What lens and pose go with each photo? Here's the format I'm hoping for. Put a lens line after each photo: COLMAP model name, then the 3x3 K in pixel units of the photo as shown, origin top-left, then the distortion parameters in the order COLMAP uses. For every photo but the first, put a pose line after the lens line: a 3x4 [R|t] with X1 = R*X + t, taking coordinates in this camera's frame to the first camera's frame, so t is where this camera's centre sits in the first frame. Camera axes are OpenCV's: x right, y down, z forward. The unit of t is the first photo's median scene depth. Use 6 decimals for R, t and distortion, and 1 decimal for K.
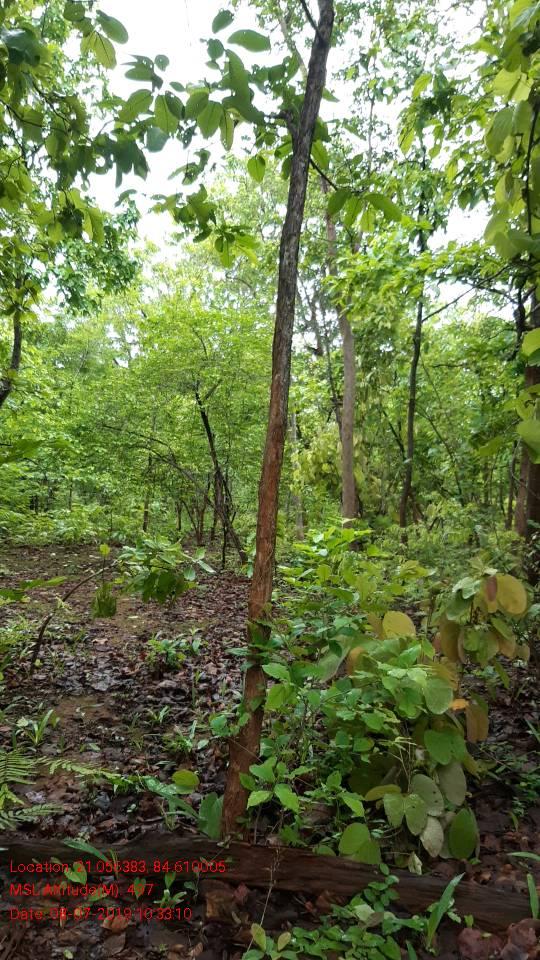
lens RADIAL K [[728.1, 0, 270.0], [0, 728.1, 480.0], [0, 0, 1]] dist [0.090168, -0.002078]
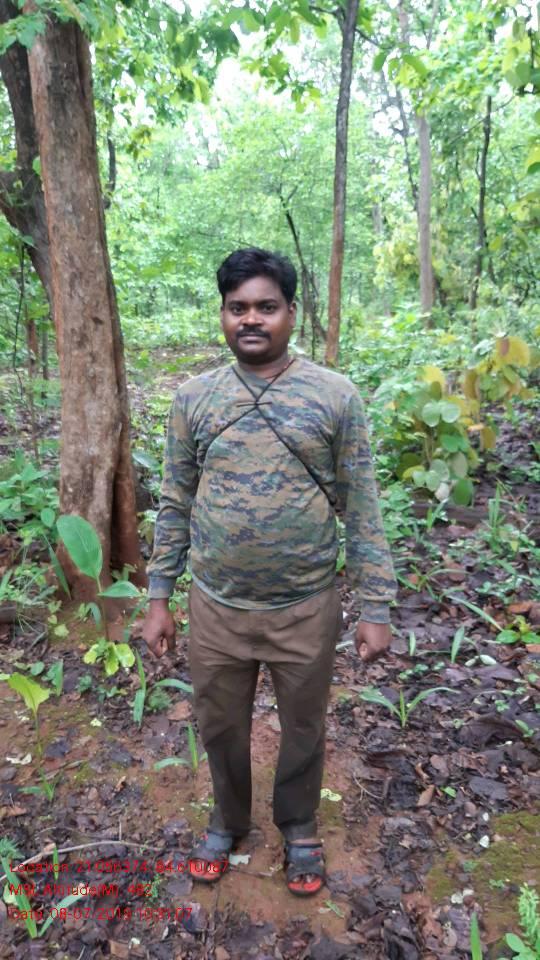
lens RADIAL K [[731.5, 0, 281.1], [0, 731.5, 465.4], [0, 0, 1]] dist [0.091667, -0.220171]
pose [[0.992737, -0.033711, -0.115483, 0.012335], [0.061419, 0.967430, 0.245575, -0.001003], [0.103443, -0.250884, 0.962474, -0.142634]]
